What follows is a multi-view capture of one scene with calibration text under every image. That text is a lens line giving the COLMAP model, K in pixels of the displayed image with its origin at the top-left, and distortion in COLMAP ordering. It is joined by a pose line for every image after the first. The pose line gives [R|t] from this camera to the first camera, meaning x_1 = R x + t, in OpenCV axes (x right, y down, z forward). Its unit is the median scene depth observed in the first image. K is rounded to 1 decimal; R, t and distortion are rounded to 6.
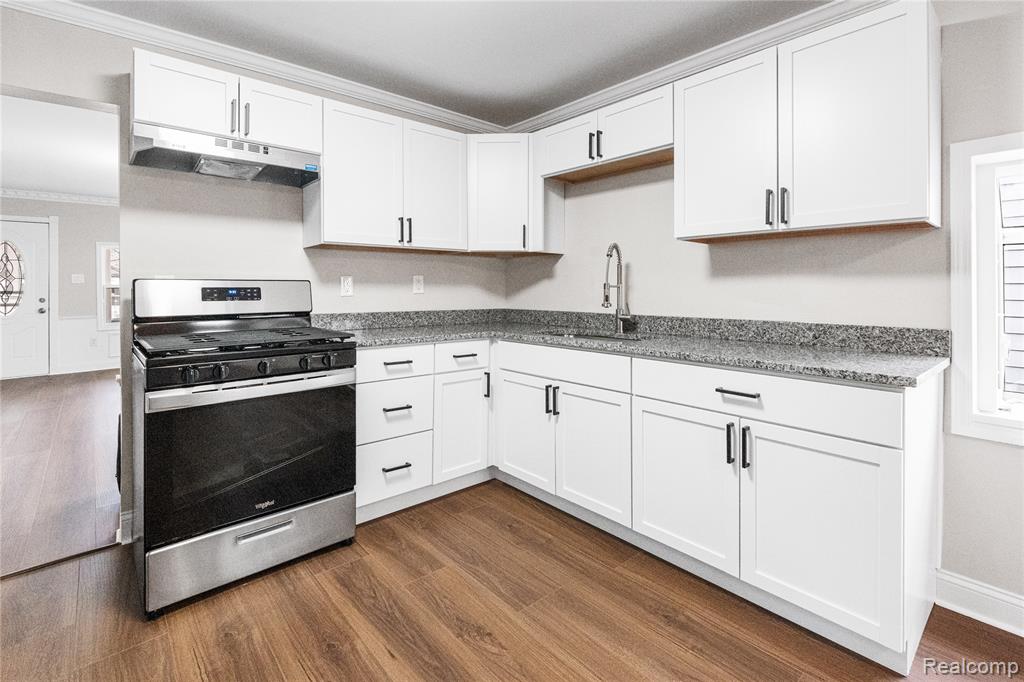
lens RADIAL K [[473.2, 0, 509.0], [0, 473.2, 287.1], [0, 0, 1]] dist [-0.001256, -0.000187]
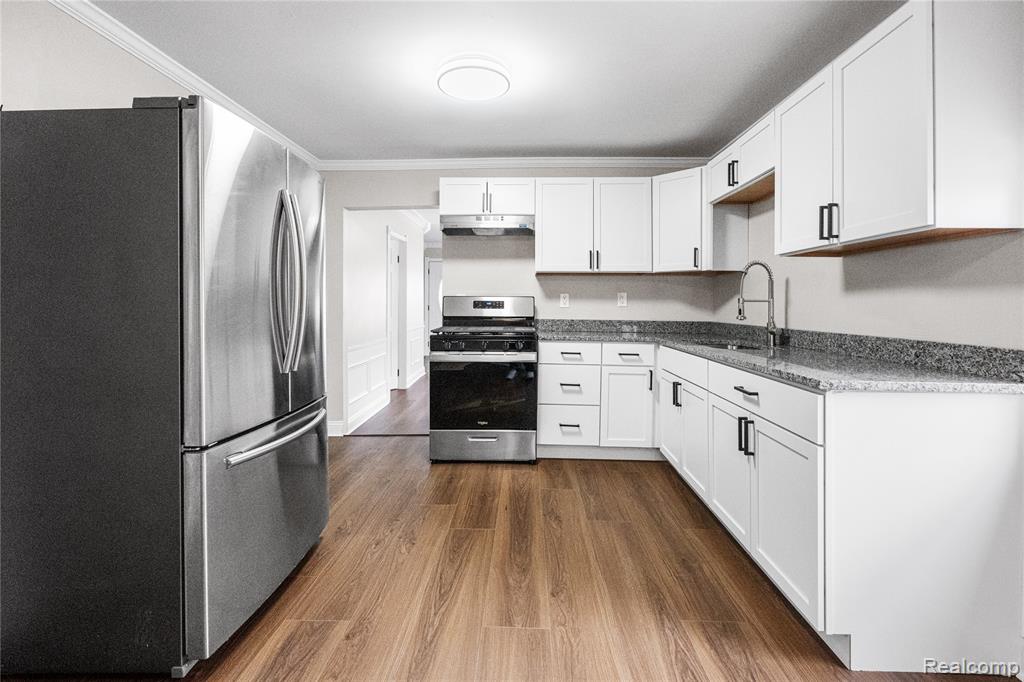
lens RADIAL K [[464.7, 0, 508.6], [0, 464.7, 301.5], [0, 0, 1]] dist [0.000564, -0.000014]
pose [[0.728680, 0.001444, -0.684852, 0.611377], [-0.005929, 0.999974, -0.004200, 0.008937], [0.684828, 0.007121, 0.728670, -0.169951]]
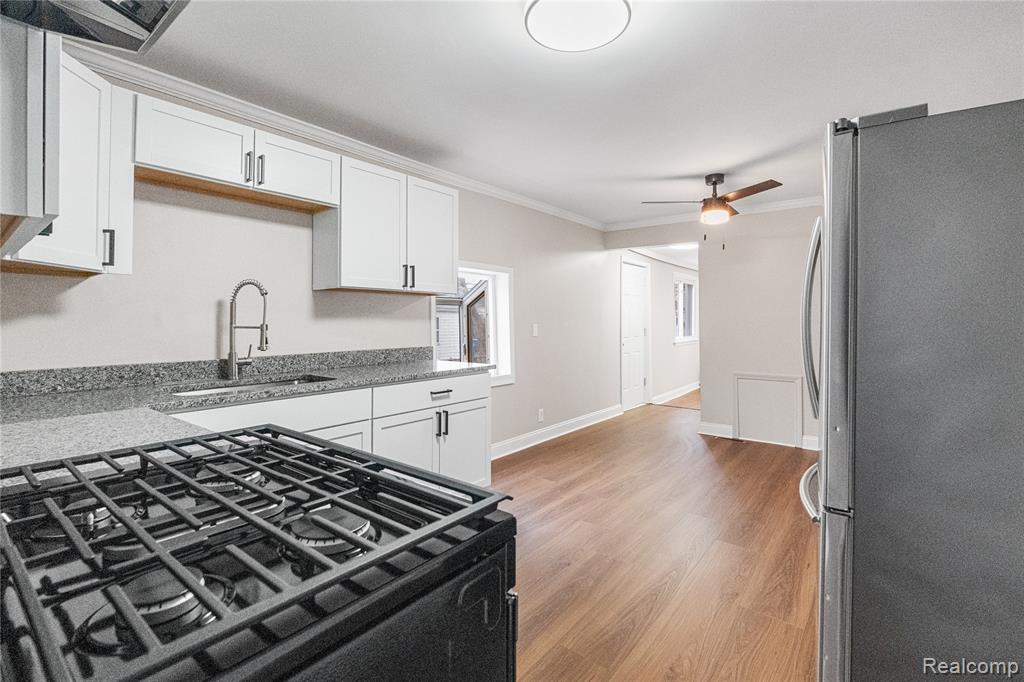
lens RADIAL K [[458.1, 0, 509.9], [0, 458.1, 324.1], [0, 0, 1]] dist [-0.000246, 0.000029]
pose [[-0.179840, -0.011204, 0.983632, -0.824420], [-0.006272, 0.999928, 0.010243, -0.022084], [-0.983676, -0.004327, -0.179897, 0.769372]]
